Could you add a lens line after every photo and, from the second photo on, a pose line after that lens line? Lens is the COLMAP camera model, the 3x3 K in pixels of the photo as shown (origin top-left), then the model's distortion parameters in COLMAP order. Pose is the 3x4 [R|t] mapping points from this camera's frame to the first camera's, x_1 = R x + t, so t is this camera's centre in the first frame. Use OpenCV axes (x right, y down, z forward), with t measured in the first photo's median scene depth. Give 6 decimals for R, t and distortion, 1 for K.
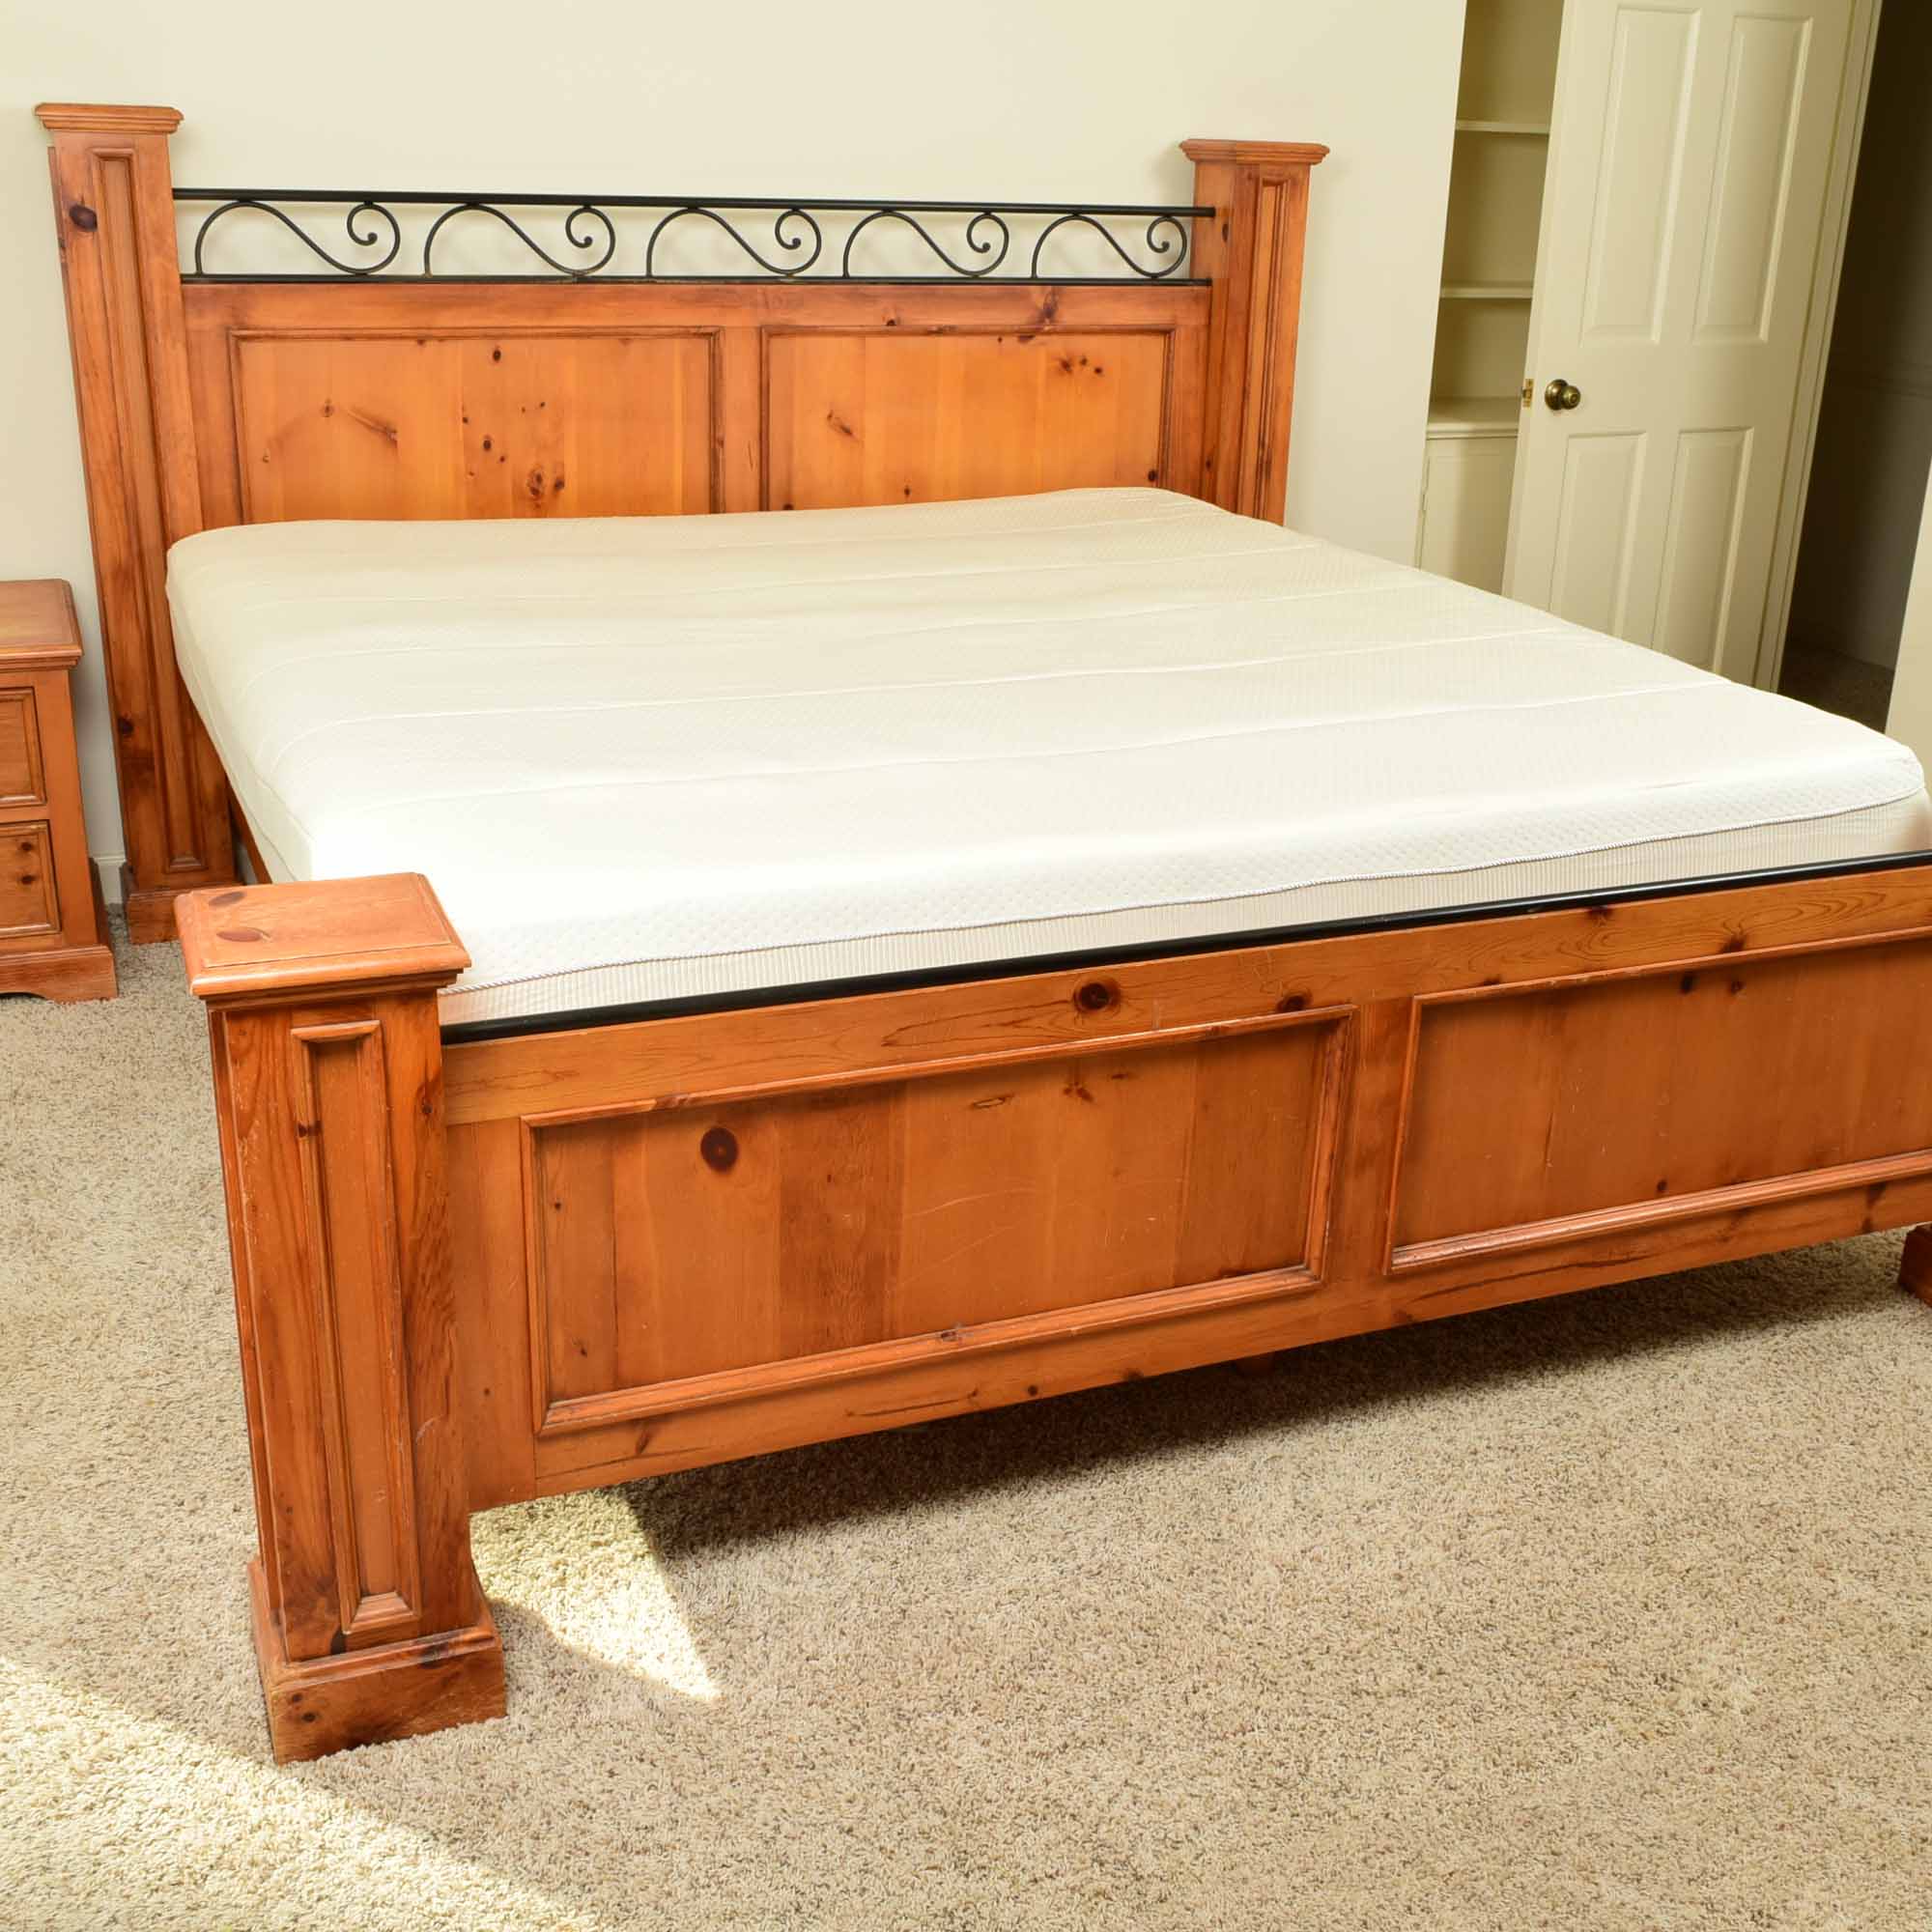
lens RADIAL K [[2278.6, 0, 1023.7], [0, 2278.6, 966.4], [0, 0, 1]] dist [-0.029469, 0.030370]
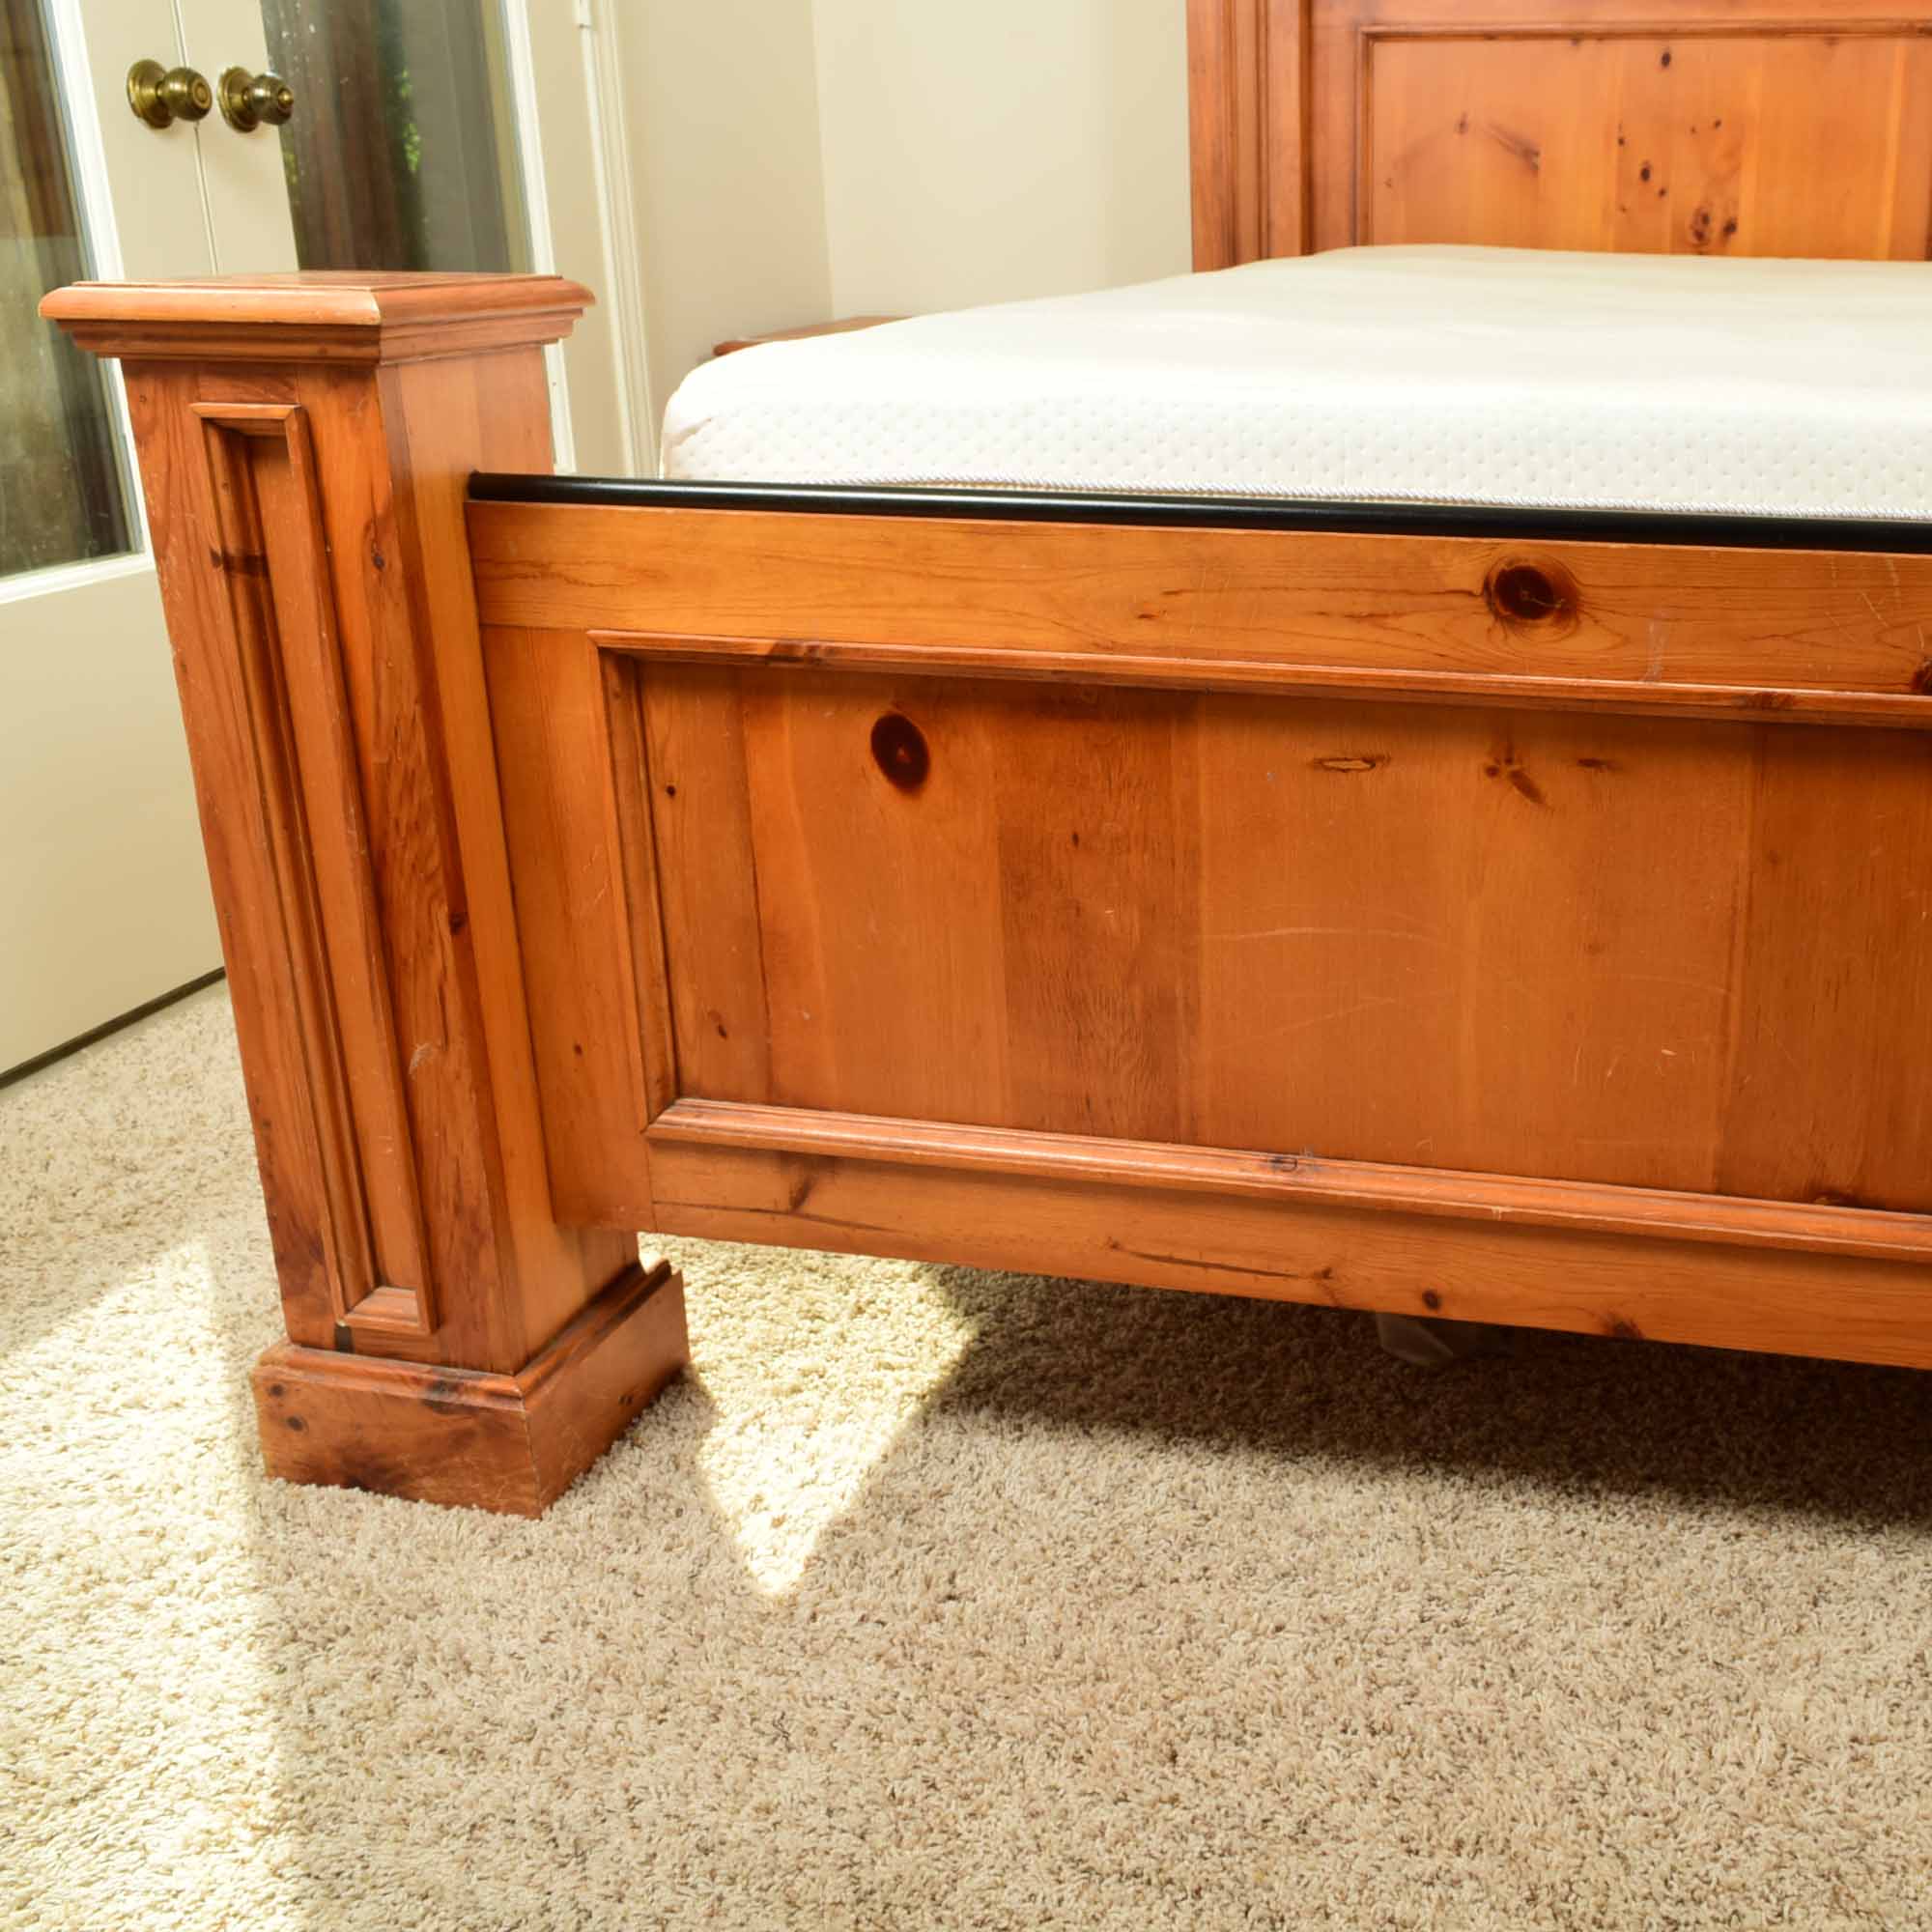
lens RADIAL K [[2249.4, 0, 1331.1], [0, 2249.4, 958.9], [0, 0, 1]] dist [-0.025282, 0.013136]
pose [[0.811100, 0.162376, -0.561918, 0.254259], [-0.183193, 0.982882, 0.019590, 0.079906], [0.555479, 0.087050, 0.826961, 0.427596]]
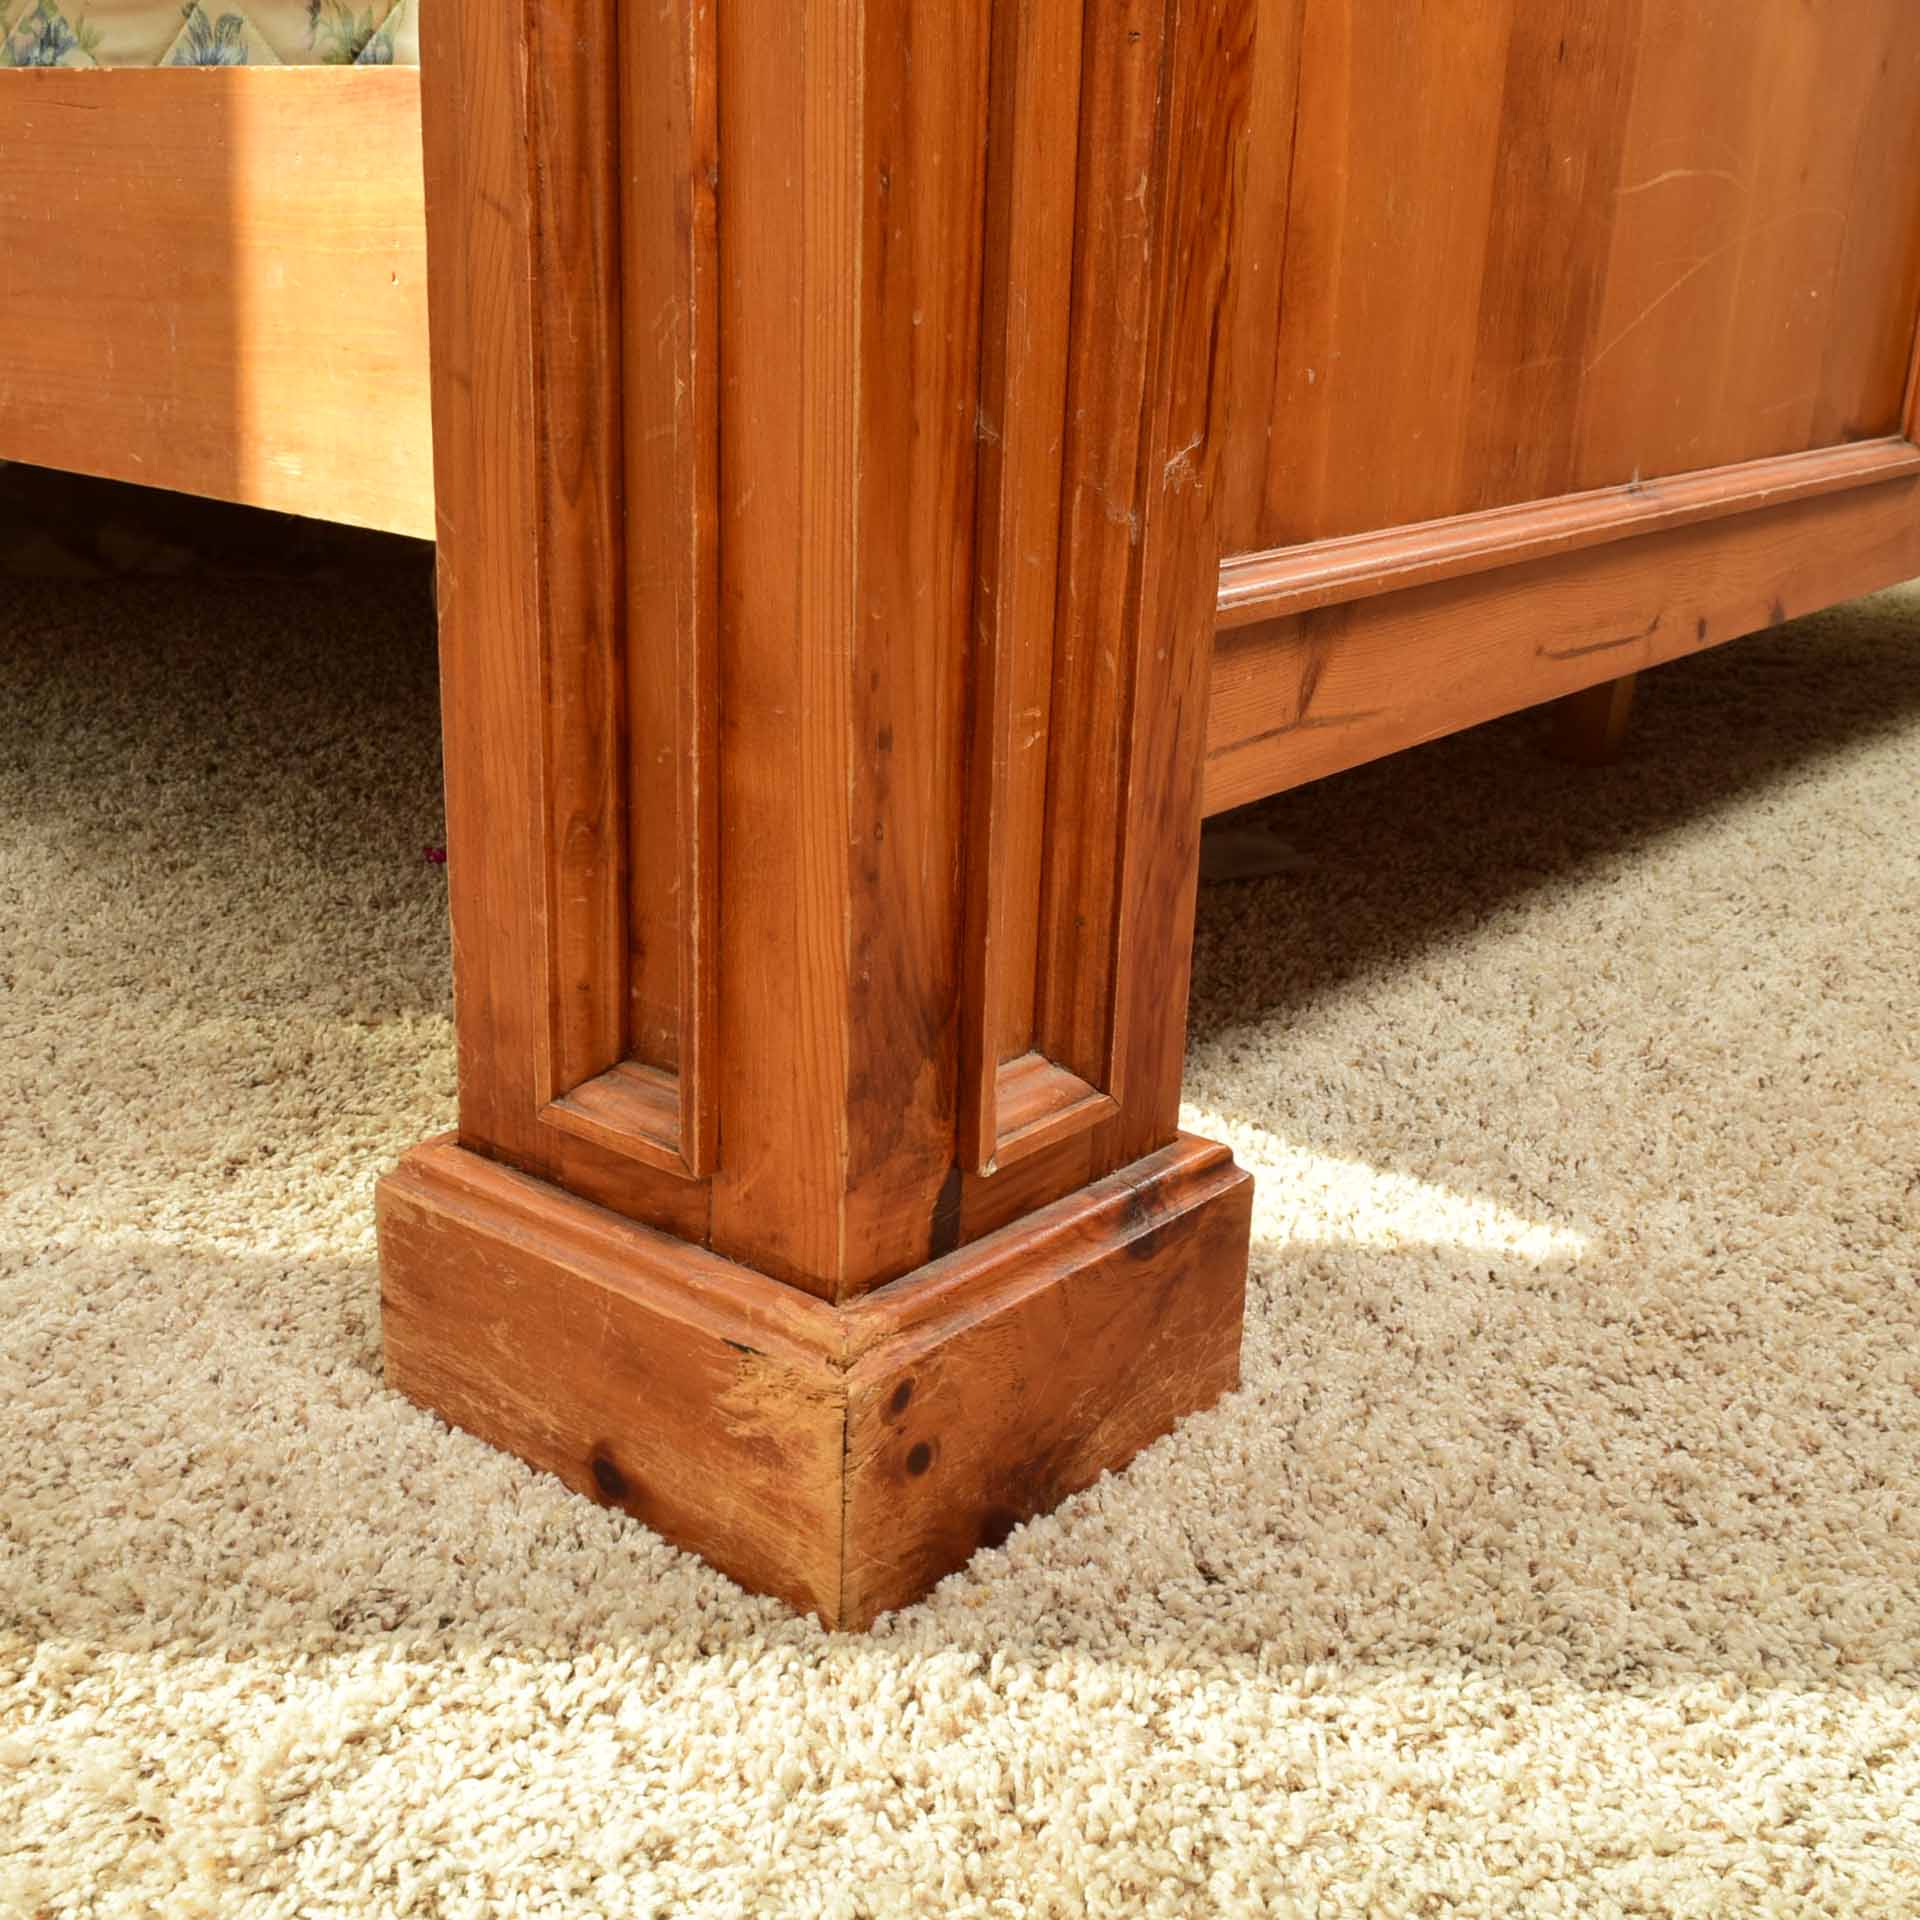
lens RADIAL K [[2304.2, 0, 960.0], [0, 2304.2, 960.0], [0, 0, 1]] dist [-0.016920, 0.003061]
pose [[0.887945, -0.157033, 0.432314, -0.327396], [0.165407, 0.986053, 0.018437, 0.191561], [-0.429179, 0.055136, 0.901535, 0.523377]]
